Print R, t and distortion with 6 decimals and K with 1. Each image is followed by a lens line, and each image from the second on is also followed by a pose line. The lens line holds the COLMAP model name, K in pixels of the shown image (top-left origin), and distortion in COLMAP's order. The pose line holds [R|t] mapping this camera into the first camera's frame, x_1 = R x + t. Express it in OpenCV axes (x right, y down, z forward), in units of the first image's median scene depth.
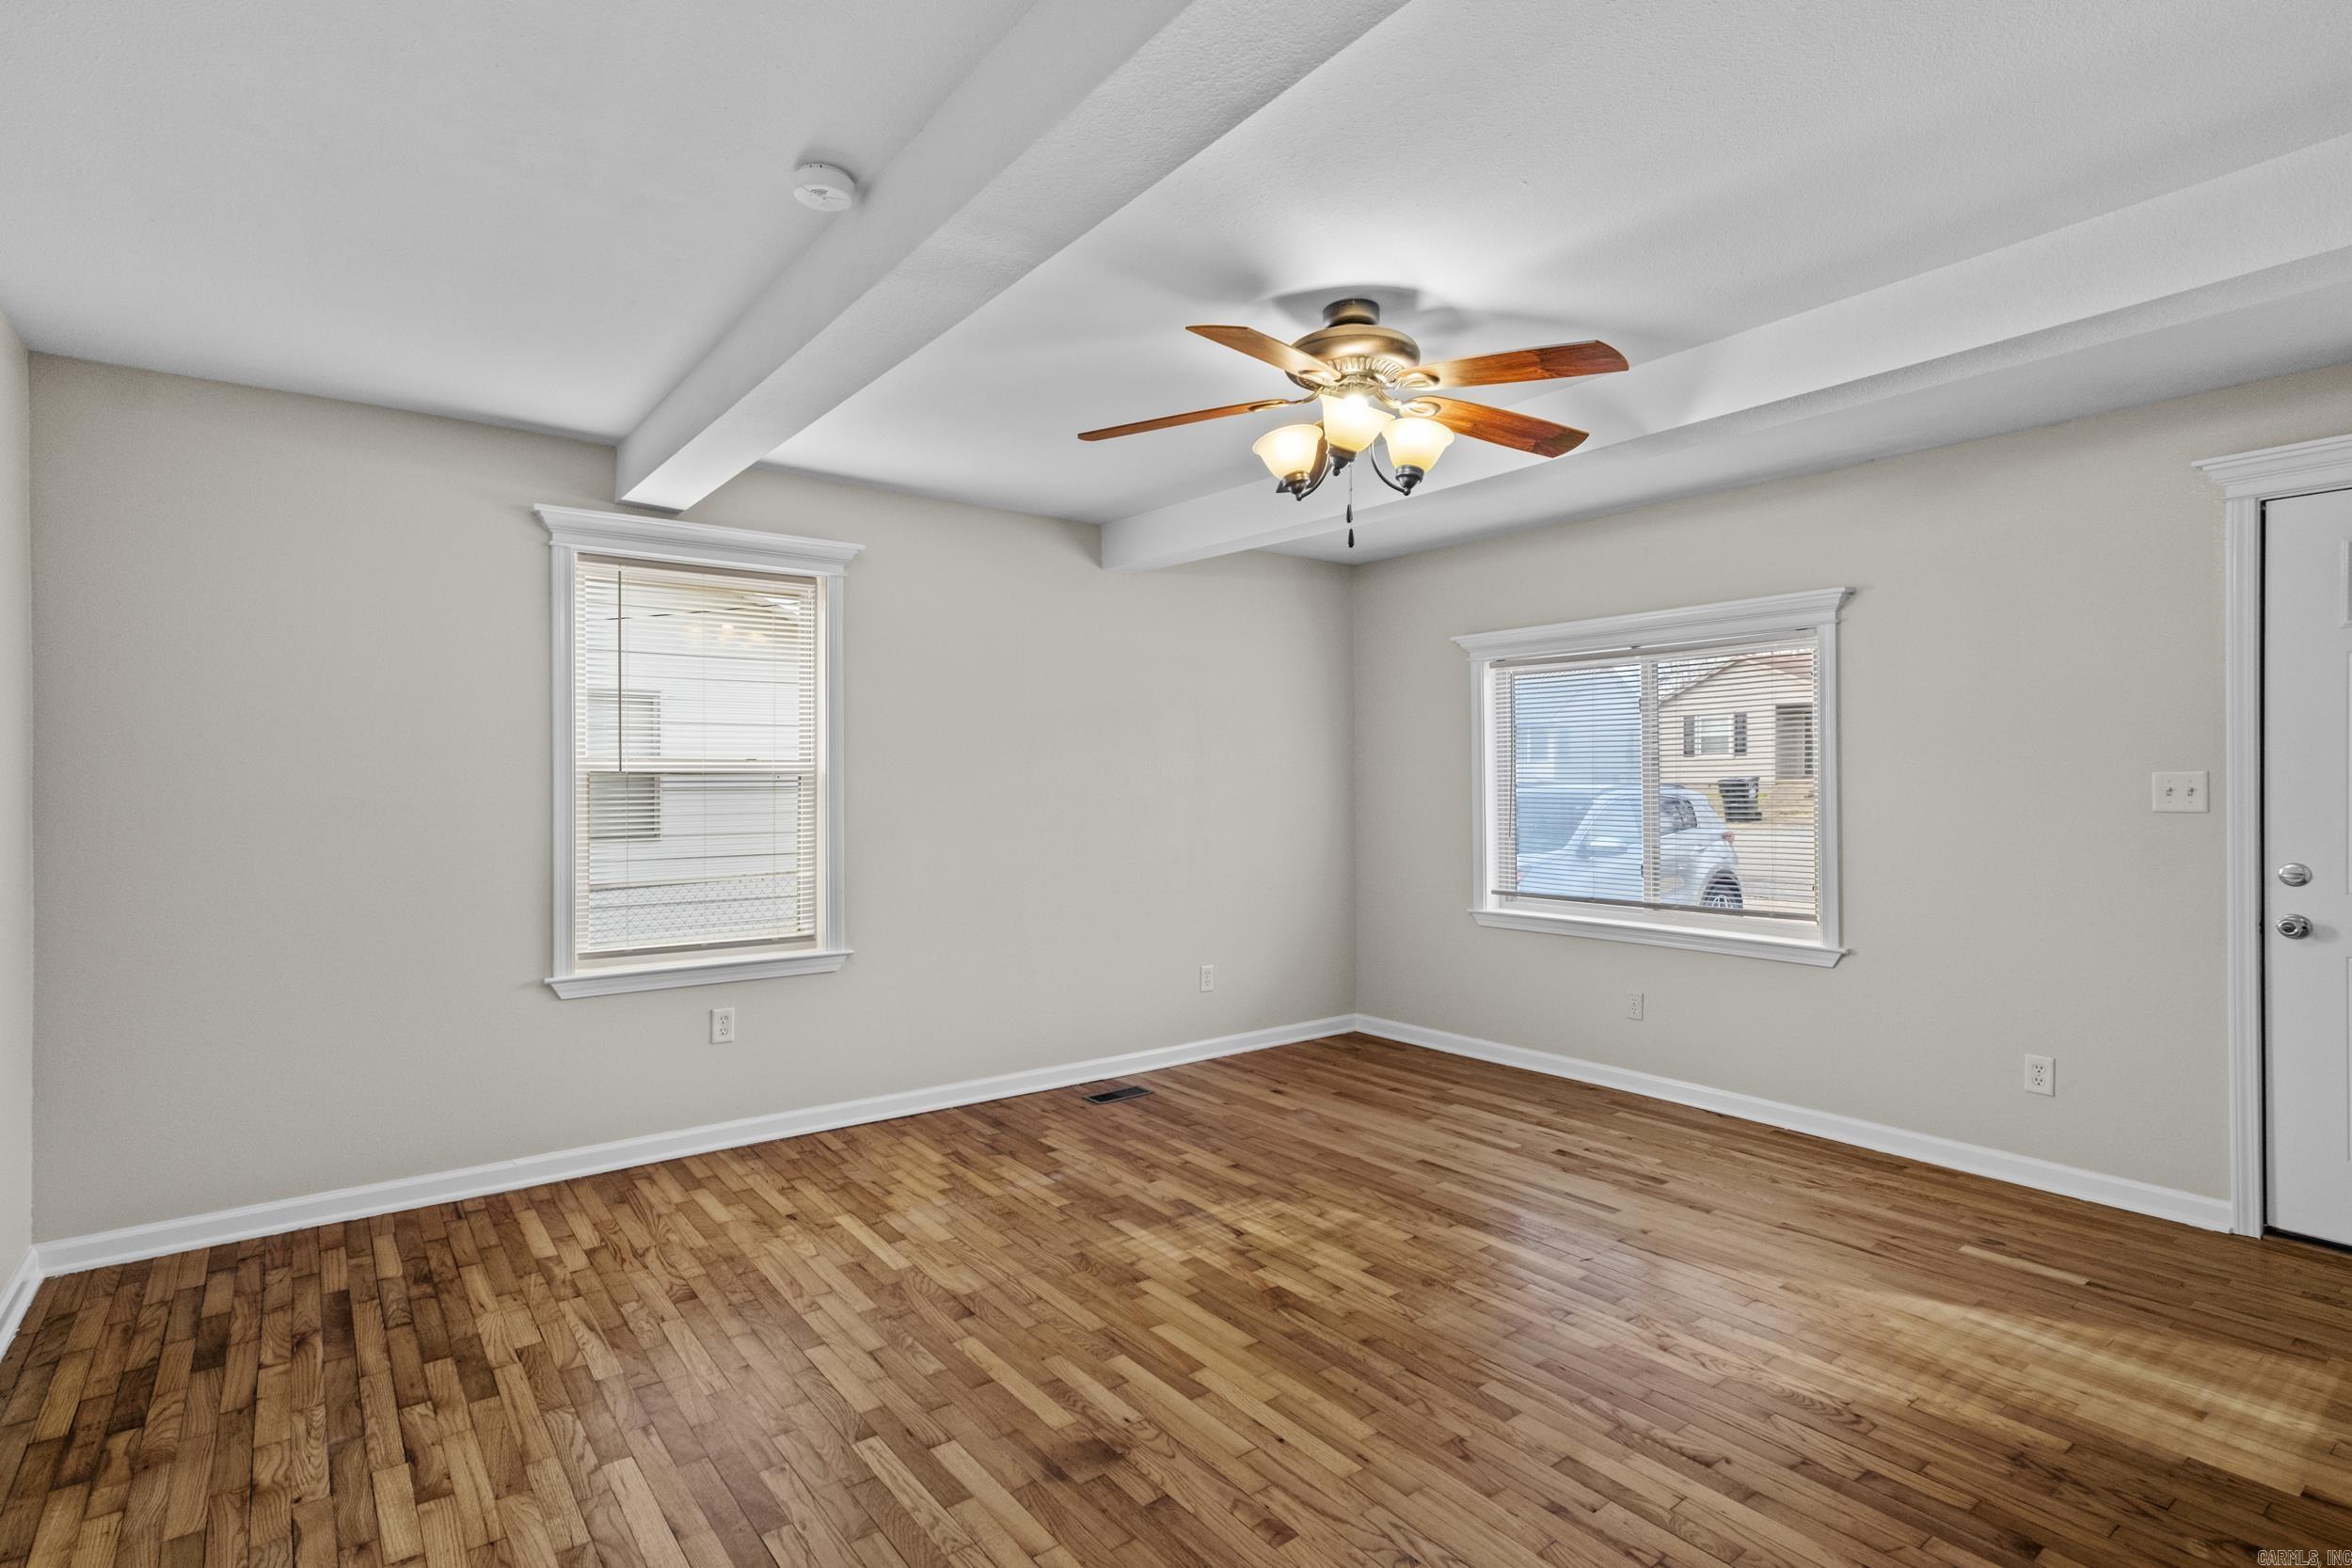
lens RADIAL K [[1166.2, 0, 1167.4], [0, 1166.2, 786.2], [0, 0, 1]] dist [0.014110, 0.002066]
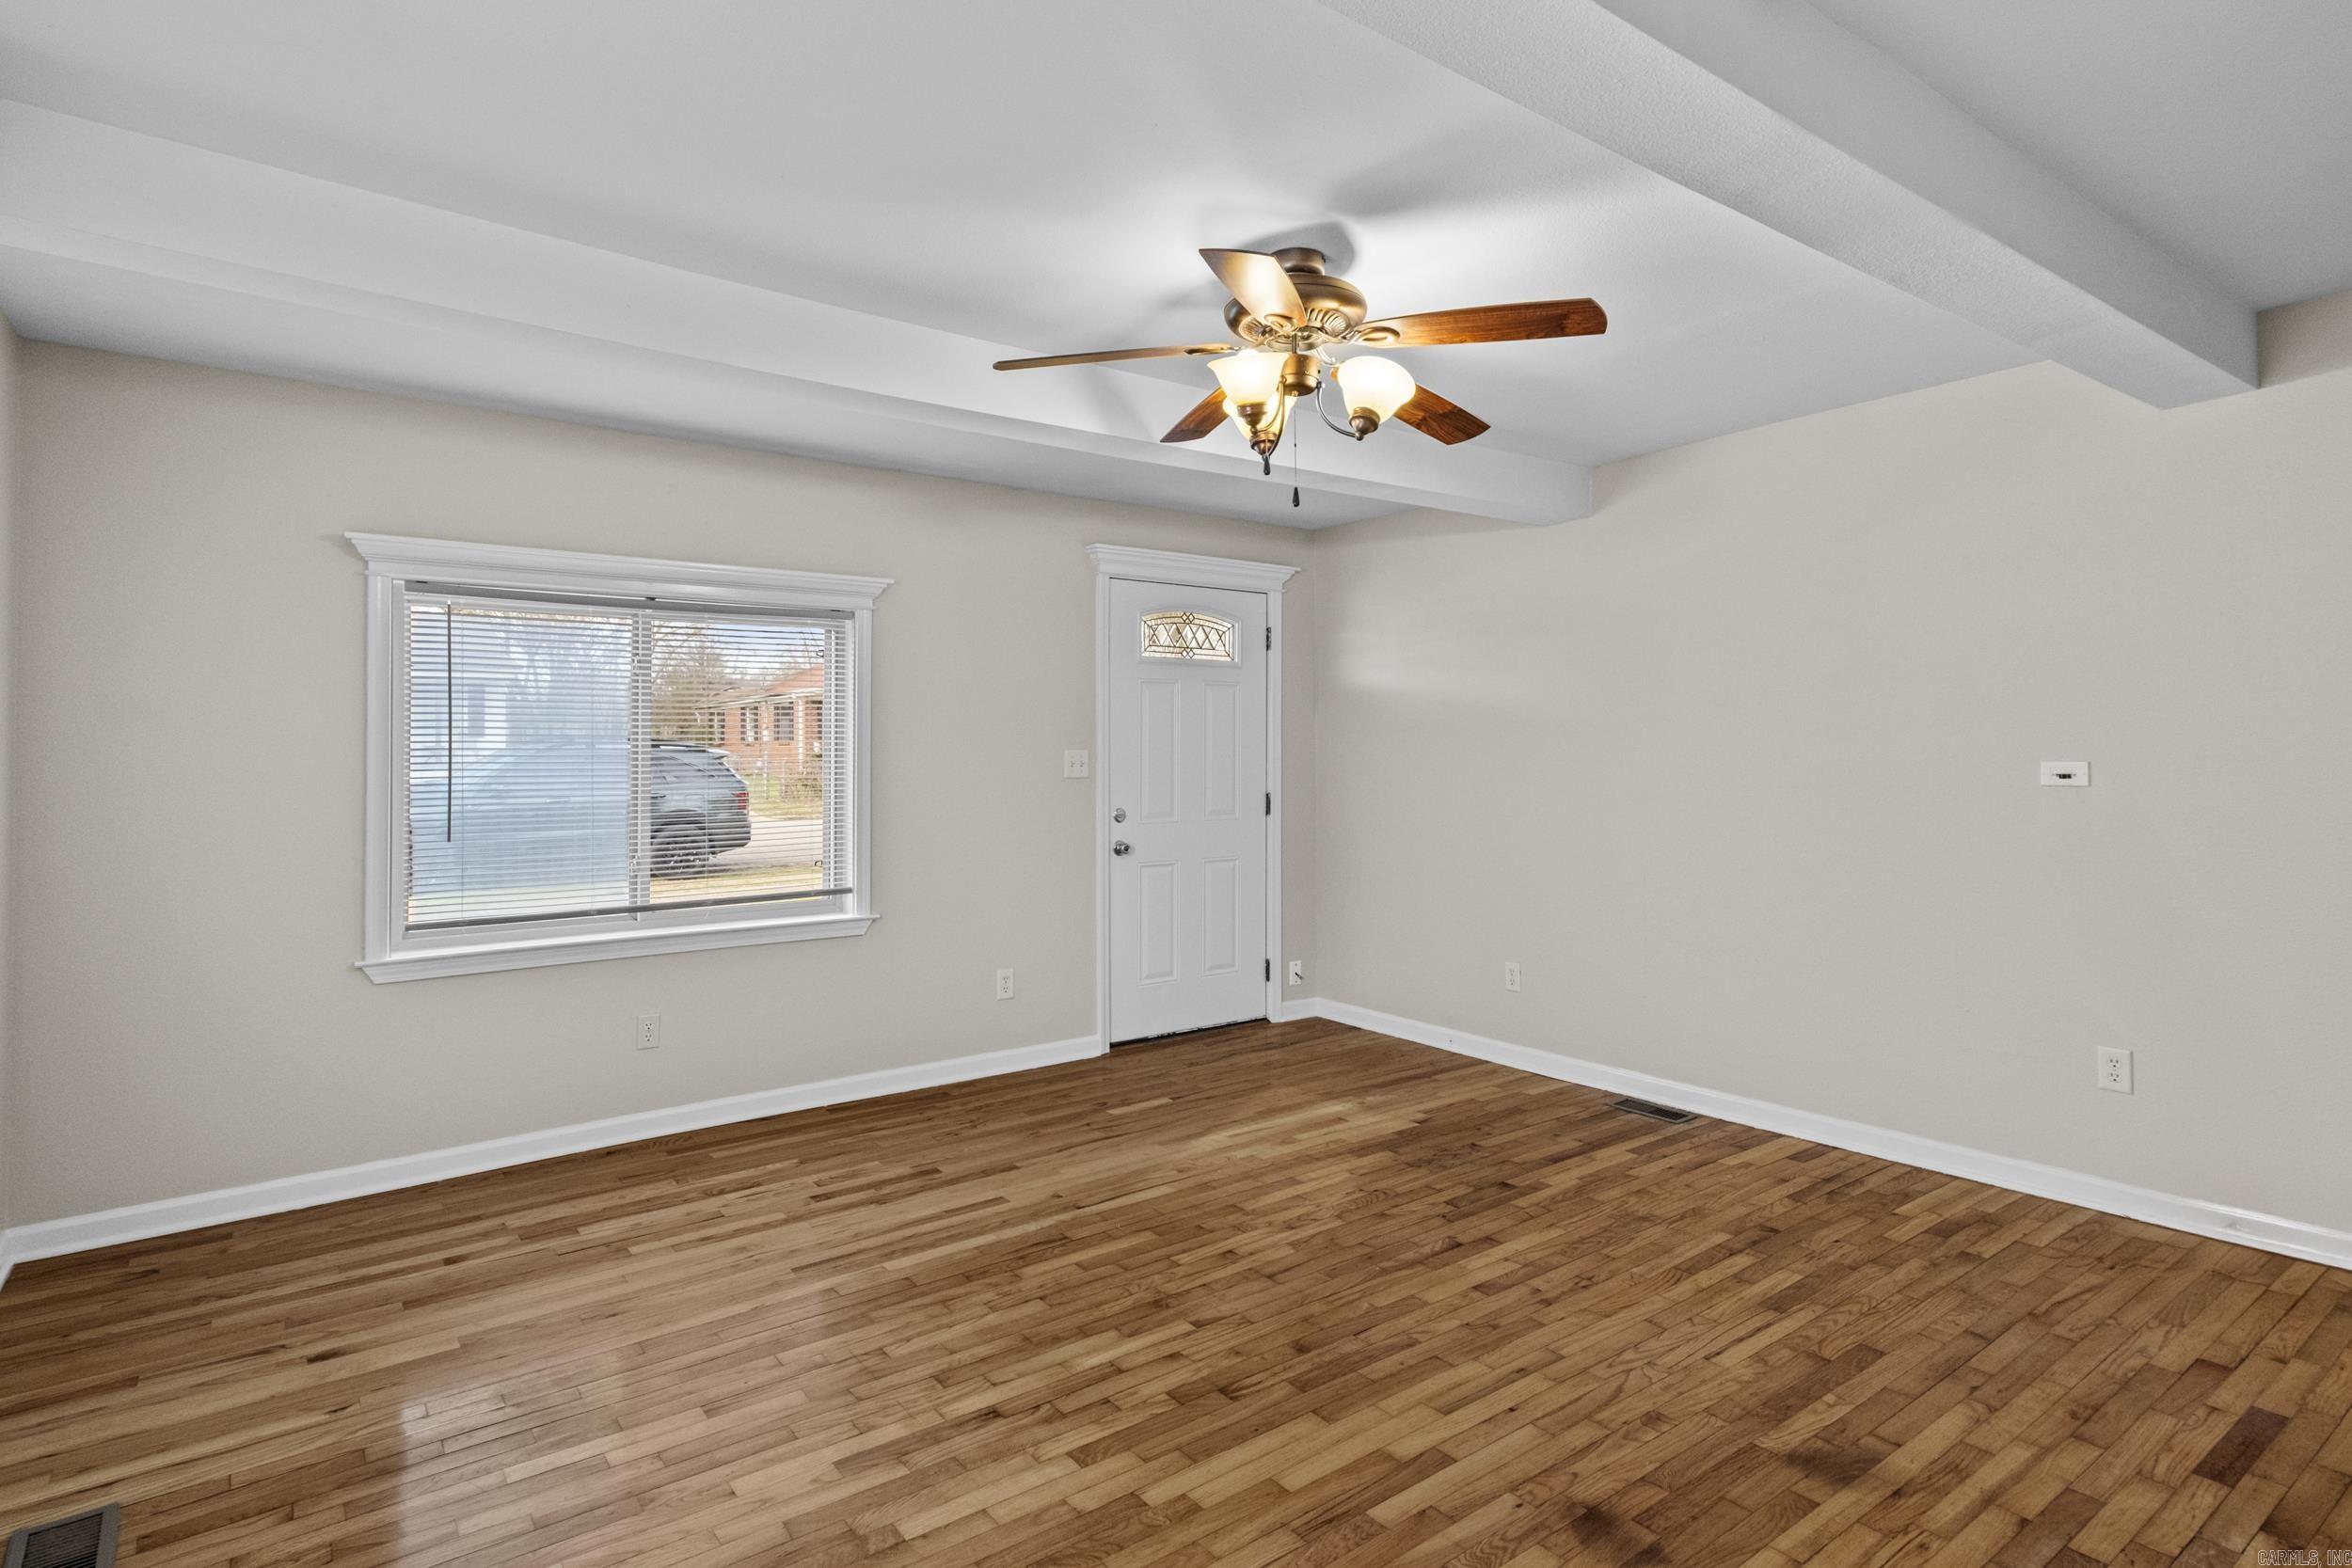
lens RADIAL K [[1197.0, 0, 1209.1], [0, 1197.0, 734.1], [0, 0, 1]] dist [0.012808, 0.000835]
pose [[-0.004972, 0.021446, 0.999758, -0.660829], [0.012353, 0.999695, -0.021383, 0.001316], [-0.999911, 0.012243, -0.005235, 0.884762]]
